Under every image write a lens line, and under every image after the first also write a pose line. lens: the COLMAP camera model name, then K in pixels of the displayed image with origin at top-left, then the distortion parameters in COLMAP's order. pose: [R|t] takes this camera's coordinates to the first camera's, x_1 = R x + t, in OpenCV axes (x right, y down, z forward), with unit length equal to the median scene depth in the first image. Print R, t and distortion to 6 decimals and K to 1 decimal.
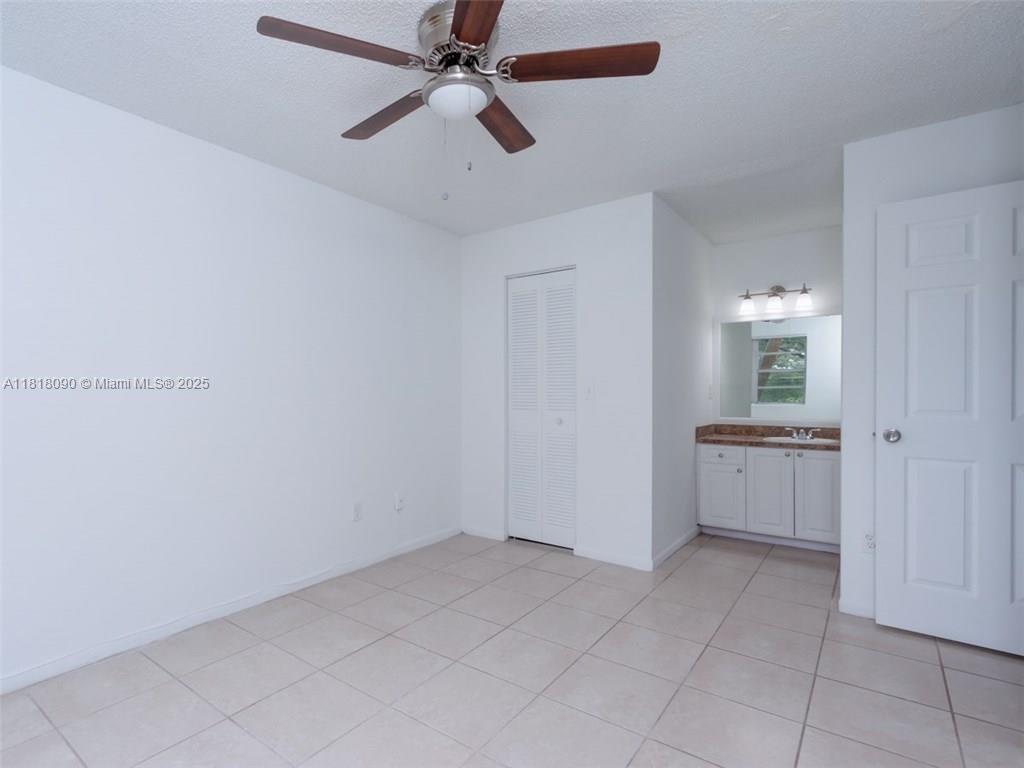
lens RADIAL K [[534.0, 0, 507.6], [0, 534.0, 389.1], [0, 0, 1]] dist [0.004292, -0.000393]
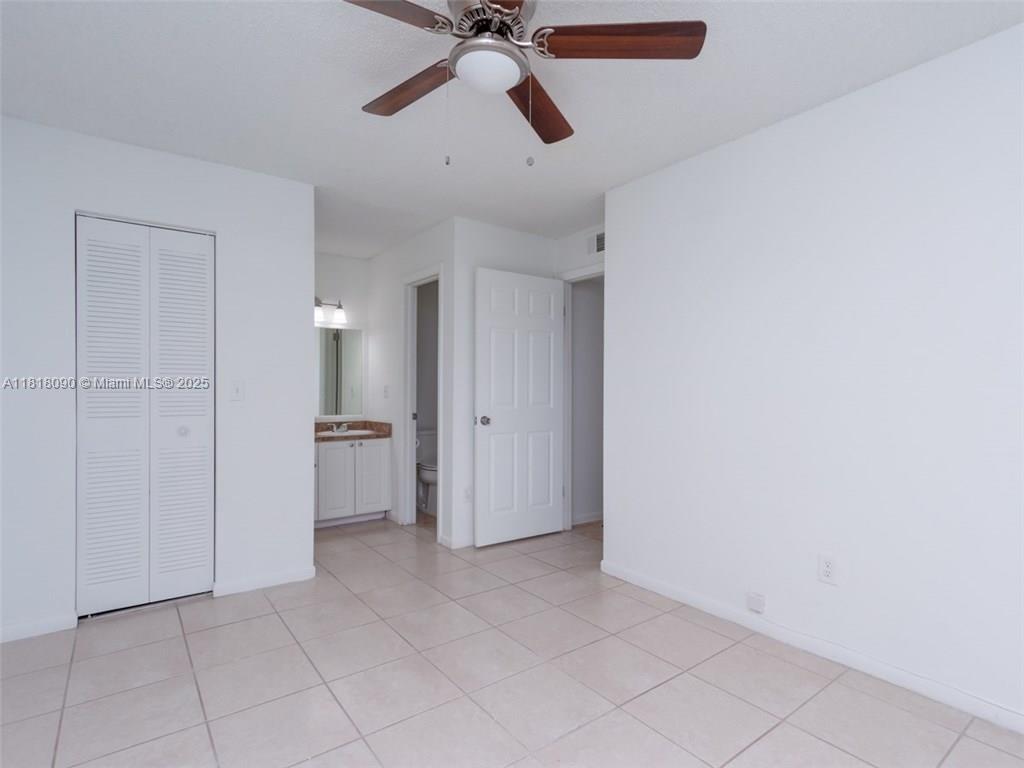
lens RADIAL K [[504.7, 0, 508.2], [0, 504.7, 385.6], [0, 0, 1]] dist [0.000619, -0.000313]
pose [[0.306961, 0.011836, 0.951648, -0.437575], [-0.004348, 0.999930, -0.011034, 0.002147], [-0.951712, -0.000751, 0.306991, 0.339029]]
